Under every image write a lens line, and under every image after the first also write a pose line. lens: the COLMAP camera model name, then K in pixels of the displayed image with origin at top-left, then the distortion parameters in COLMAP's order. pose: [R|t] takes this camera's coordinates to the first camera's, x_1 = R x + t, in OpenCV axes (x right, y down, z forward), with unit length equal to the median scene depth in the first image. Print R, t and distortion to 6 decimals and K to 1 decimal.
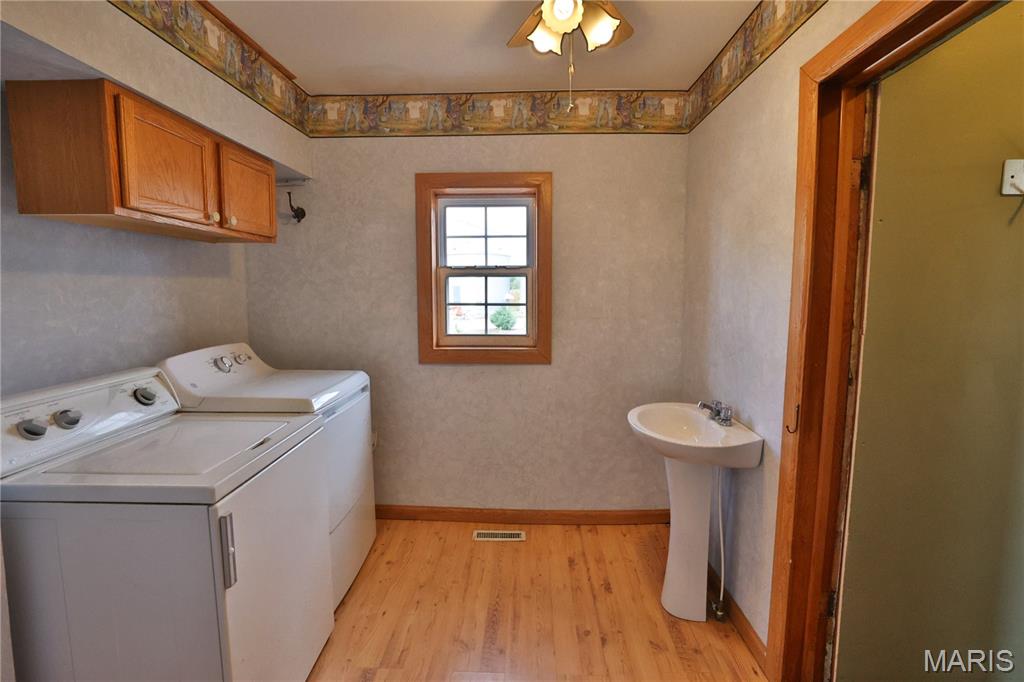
lens RADIAL K [[467.8, 0, 511.2], [0, 467.8, 340.3], [0, 0, 1]] dist [-0.042613, 0.016506]
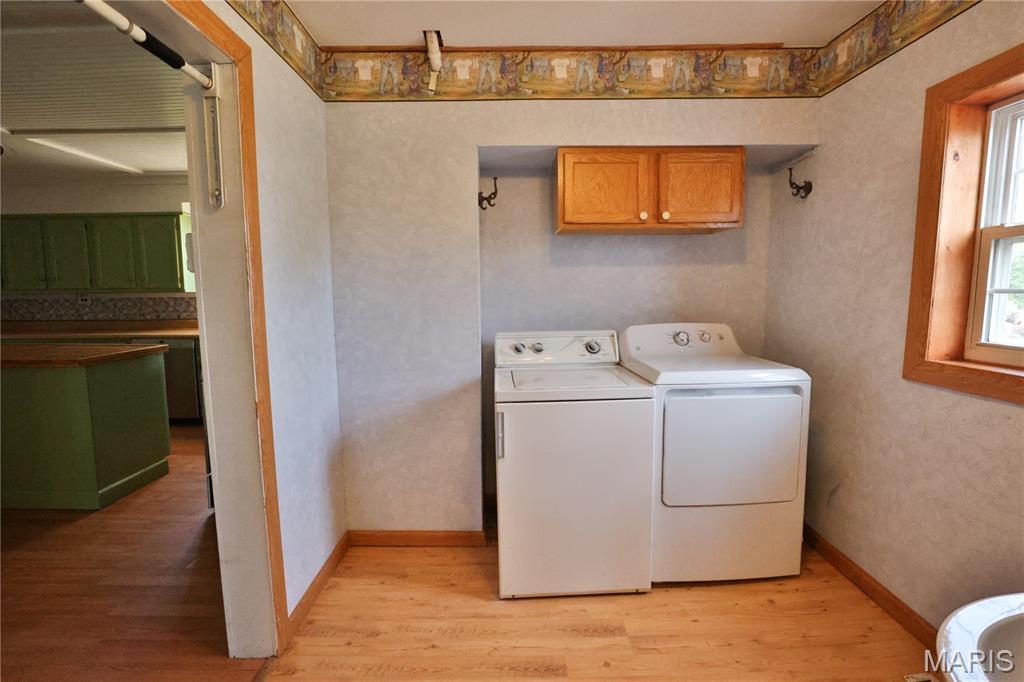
lens RADIAL K [[467.8, 0, 509.5], [0, 467.8, 338.4], [0, 0, 1]] dist [-0.042613, 0.016506]
pose [[0.041988, 0.103383, -0.993755, 0.444542], [-0.094686, 0.990567, 0.099050, -0.019213], [0.994621, 0.089935, 0.051381, 0.417588]]
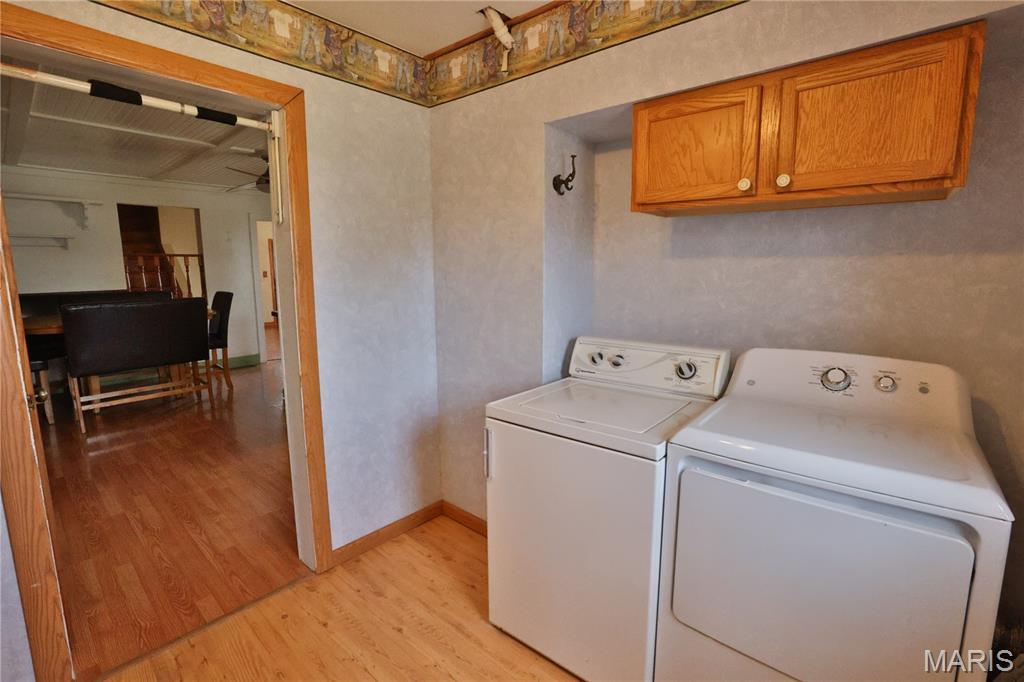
lens RADIAL K [[467.8, 0, 504.0], [0, 467.8, 338.0], [0, 0, 1]] dist [-0.042613, 0.016506]
pose [[-0.636197, 0.116152, -0.762733, 0.200689], [-0.081344, 0.972994, 0.216021, -0.101092], [0.767226, 0.199475, -0.609568, 0.853059]]
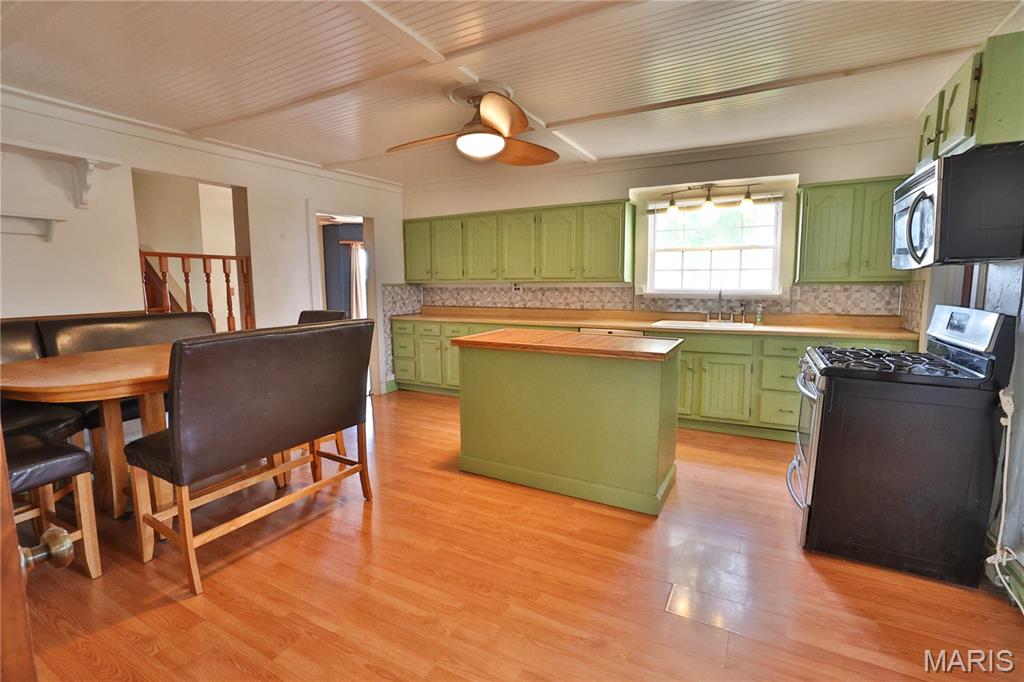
lens RADIAL K [[467.8, 0, 507.8], [0, 467.8, 338.6], [0, 0, 1]] dist [-0.042613, 0.016506]
pose [[-0.436168, 0.107529, -0.893418, 0.377347], [-0.087254, 0.983103, 0.160921, 0.061449], [0.895625, 0.148142, -0.419416, -0.363193]]
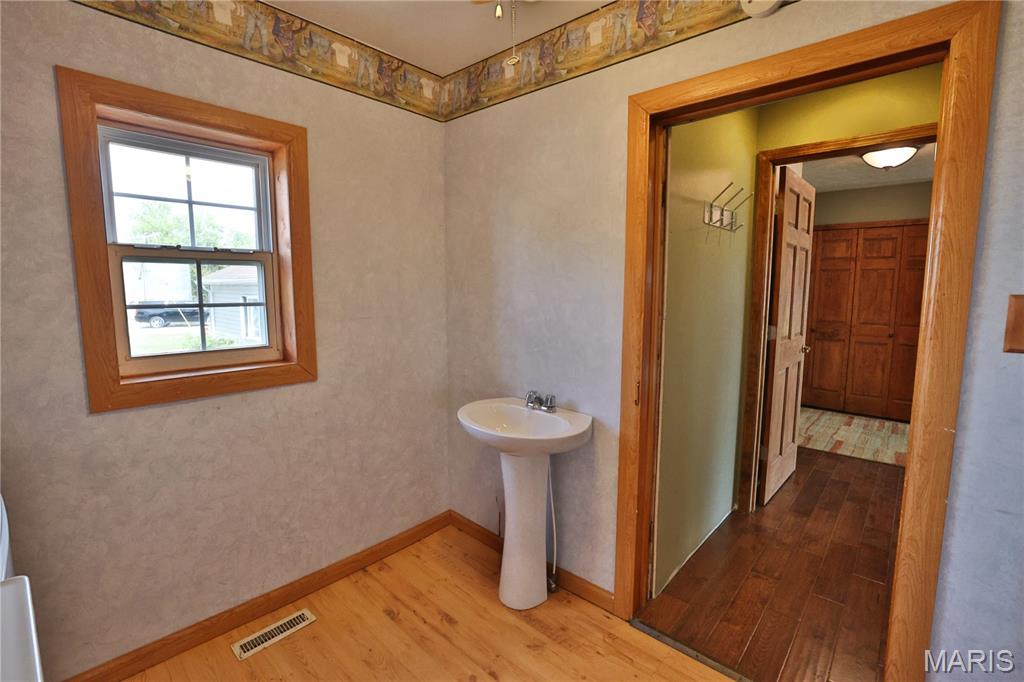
lens RADIAL K [[467.8, 0, 511.4], [0, 467.8, 339.6], [0, 0, 1]] dist [-0.042613, 0.016506]
pose [[0.645813, -0.082064, 0.759072, -0.292365], [0.075650, 0.996192, 0.043337, -0.025950], [-0.759738, 0.029436, 0.649562, 0.268635]]
